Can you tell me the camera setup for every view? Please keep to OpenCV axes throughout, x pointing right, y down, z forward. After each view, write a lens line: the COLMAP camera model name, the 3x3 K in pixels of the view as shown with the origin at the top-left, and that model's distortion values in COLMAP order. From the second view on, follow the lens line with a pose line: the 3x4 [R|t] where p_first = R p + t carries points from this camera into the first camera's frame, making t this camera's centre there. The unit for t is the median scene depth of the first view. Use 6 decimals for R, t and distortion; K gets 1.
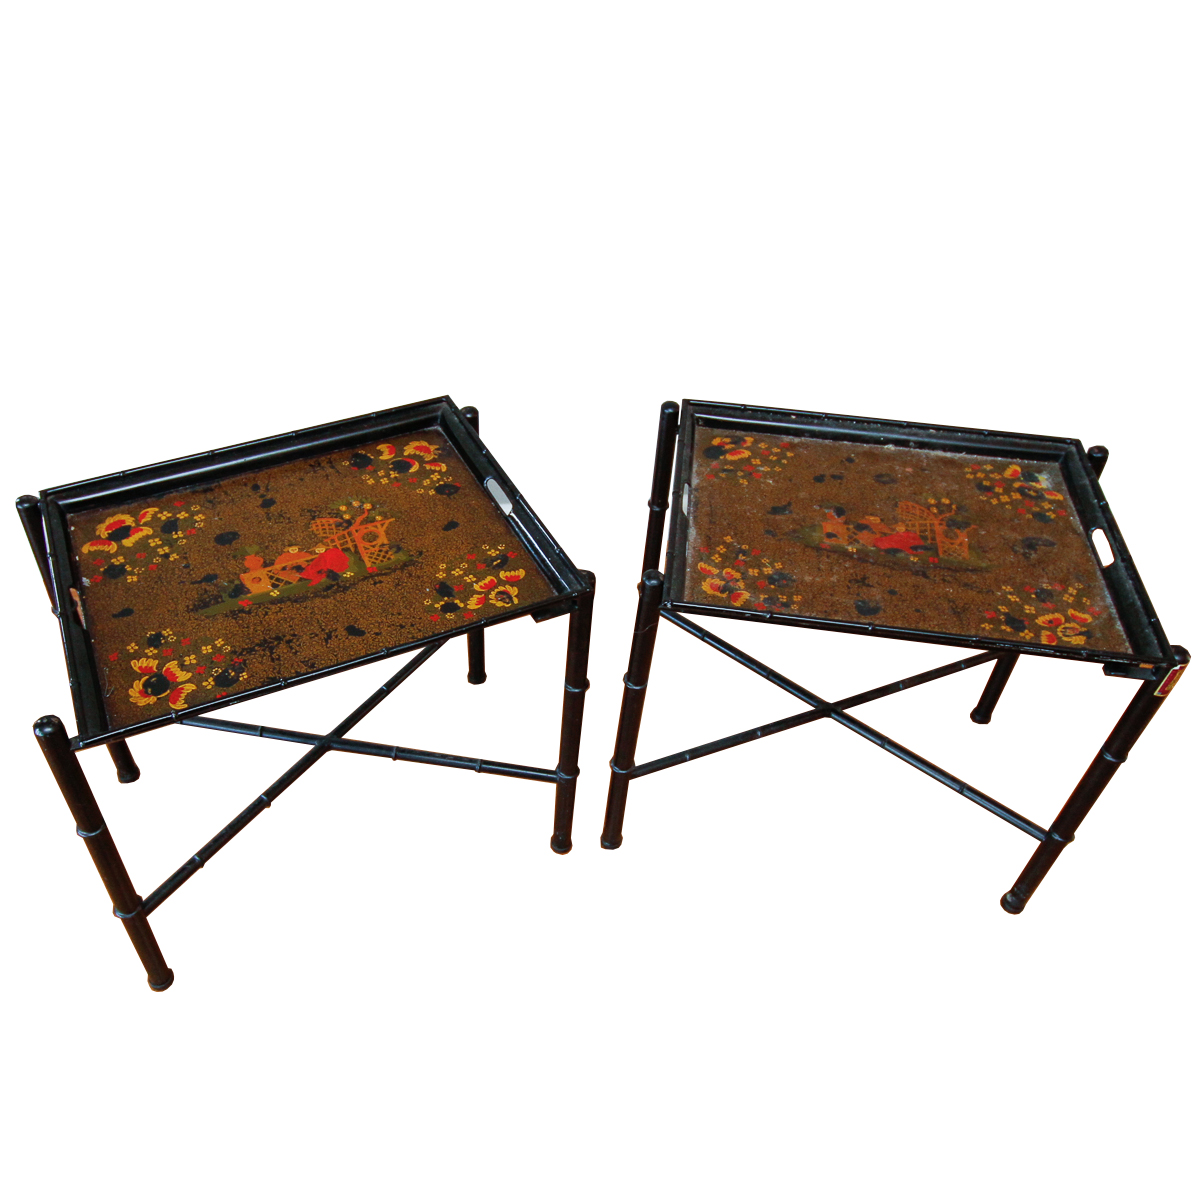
lens RADIAL K [[1043.0, 0, 530.3], [0, 1043.0, 597.3], [0, 0, 1]] dist [-0.021014, 0.003513]
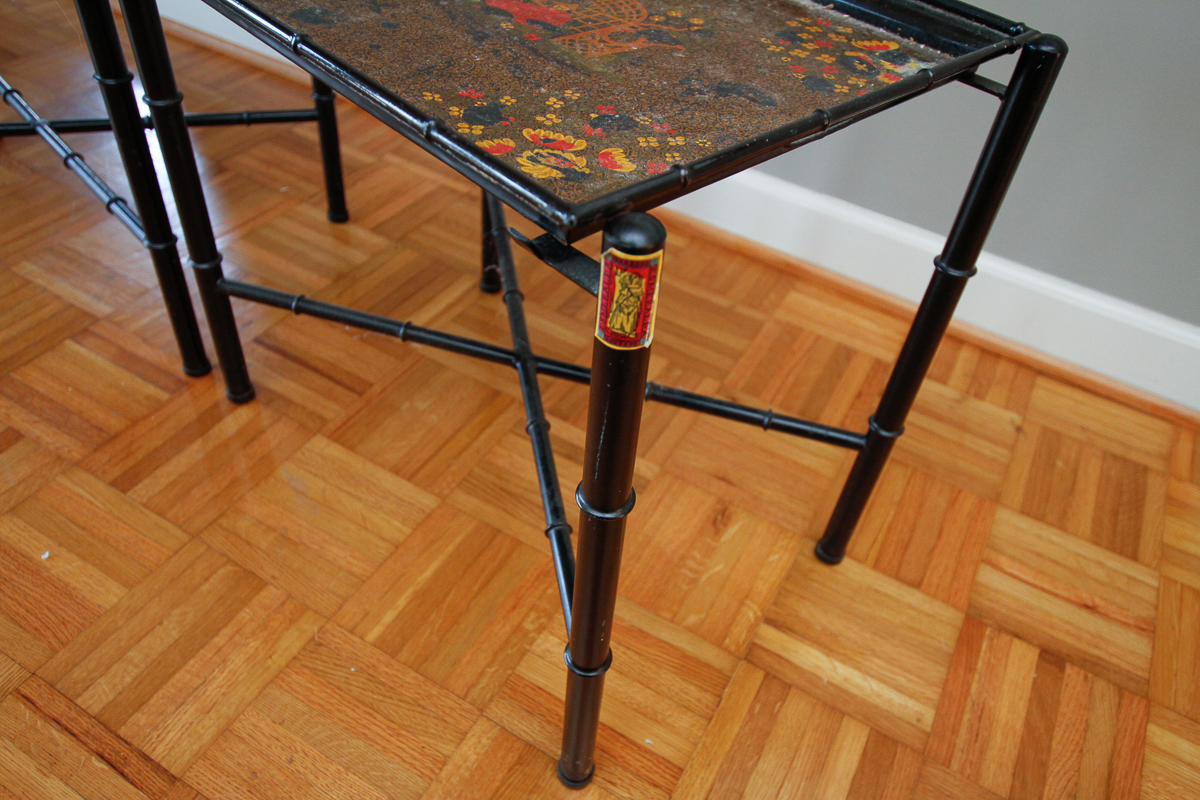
lens RADIAL K [[887.7, 0, 600.0], [0, 887.7, 400.0], [0, 0, 1]] dist [-0.006012, -0.000037]
pose [[0.800215, 0.451189, -0.395075, 0.669769], [-0.462856, 0.883543, 0.071533, 0.080252], [0.381341, 0.125621, 0.915860, 0.601766]]
